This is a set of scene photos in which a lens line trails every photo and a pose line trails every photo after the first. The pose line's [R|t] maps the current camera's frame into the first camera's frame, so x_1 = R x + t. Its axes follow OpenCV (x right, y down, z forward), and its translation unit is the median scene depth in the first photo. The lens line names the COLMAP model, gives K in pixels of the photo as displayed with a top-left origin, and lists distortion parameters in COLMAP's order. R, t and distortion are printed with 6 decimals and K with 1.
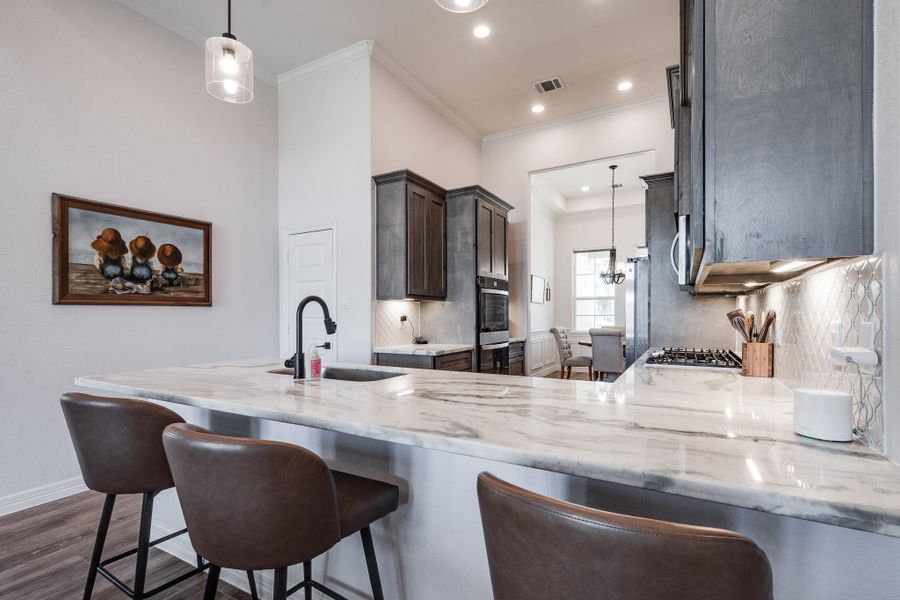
lens RADIAL K [[418.5, 0, 447.7], [0, 418.5, 314.7], [0, 0, 1]] dist [0.019343, -0.000391]
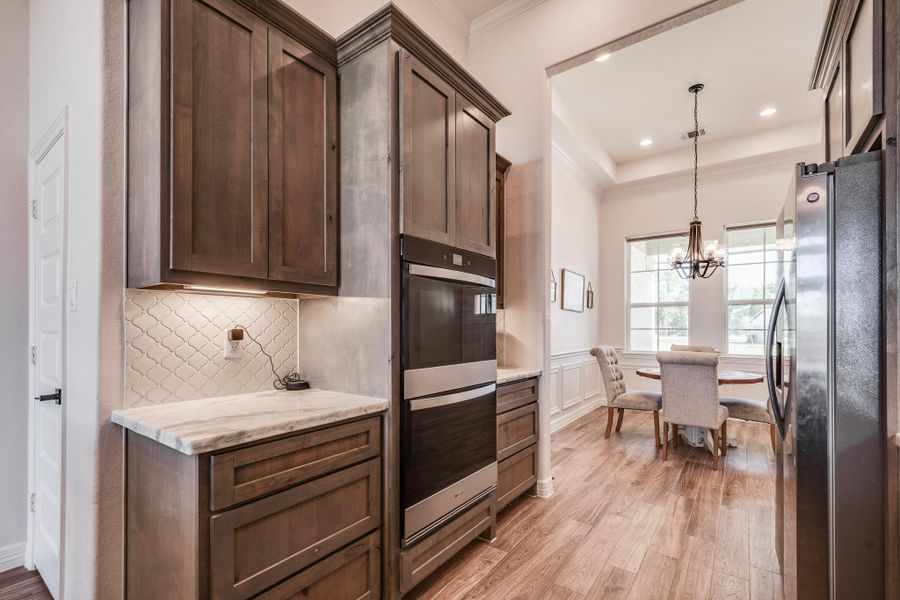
lens RADIAL K [[401.9, 0, 448.6], [0, 401.9, 330.7], [0, 0, 1]] dist [-0.011351, 0.000067]
pose [[0.993134, 0.003886, -0.116919, 0.137182], [-0.002948, 0.999962, 0.008199, 0.000550], [0.116946, -0.007798, 0.993108, 0.497690]]
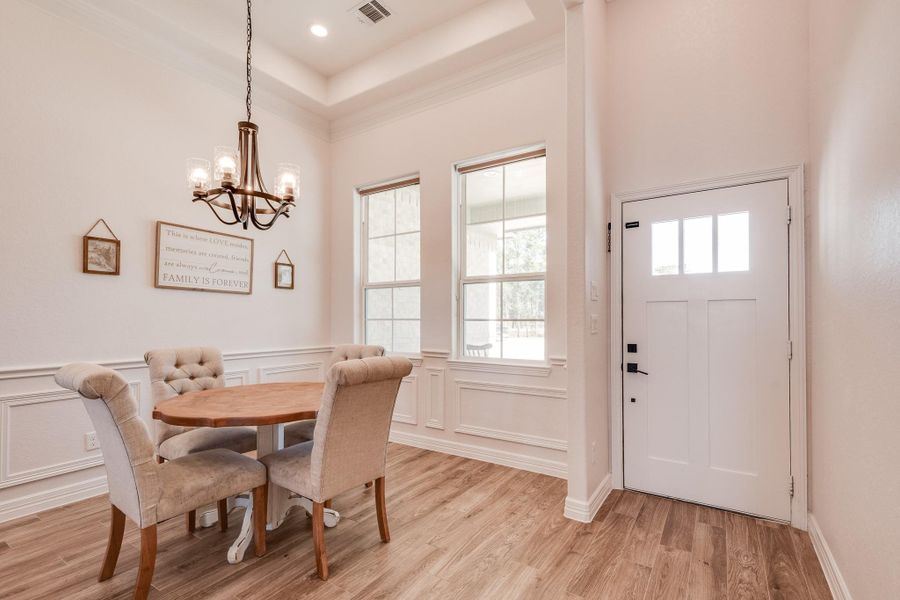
lens RADIAL K [[418.5, 0, 447.7], [0, 418.5, 314.7], [0, 0, 1]] dist [0.019343, -0.000391]
pose [[0.997476, 0.001571, -0.070987, 0.773168], [-0.002337, 0.999940, -0.010696, 0.002649], [0.070966, 0.010835, 0.997420, 0.893639]]
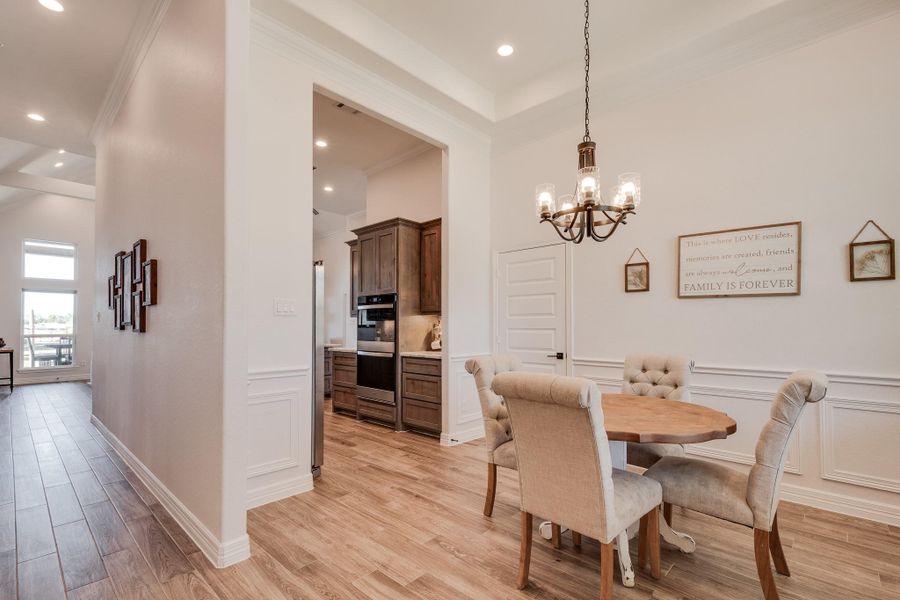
lens RADIAL K [[411.3, 0, 450.0], [0, 411.3, 326.3], [0, 0, 1]] dist [-0.044538, -0.000072]
pose [[-0.244658, -0.006458, -0.969588, 1.010277], [-0.000519, 0.999979, -0.006529, 0.005413], [0.969609, -0.001094, -0.244656, 1.294636]]
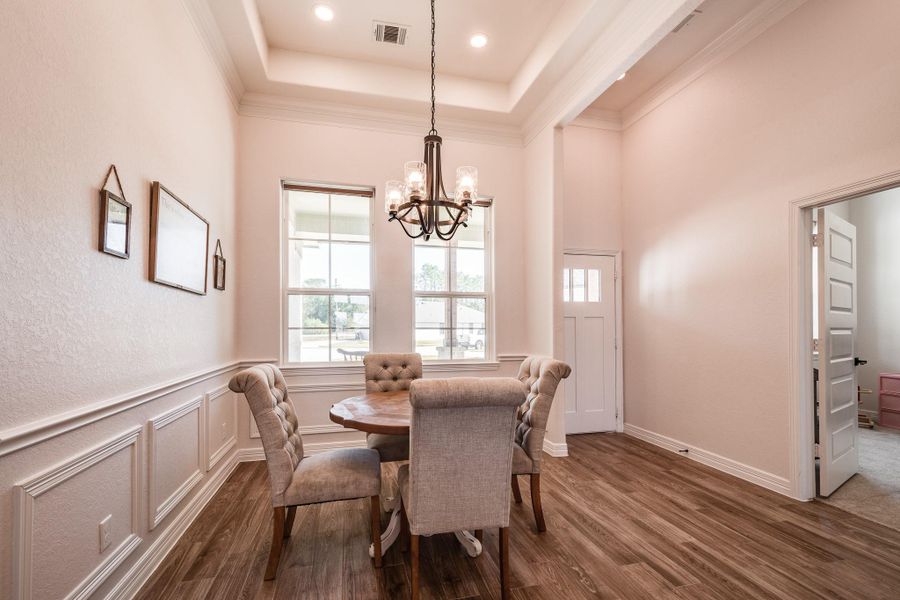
lens RADIAL K [[406.4, 0, 447.0], [0, 406.4, 320.3], [0, 0, 1]] dist [0.014890, 0.000115]
pose [[0.726720, 0.011783, 0.686833, 0.229941], [-0.000559, 0.999863, -0.016561, 0.001204], [-0.686933, 0.011651, 0.726627, 0.996541]]
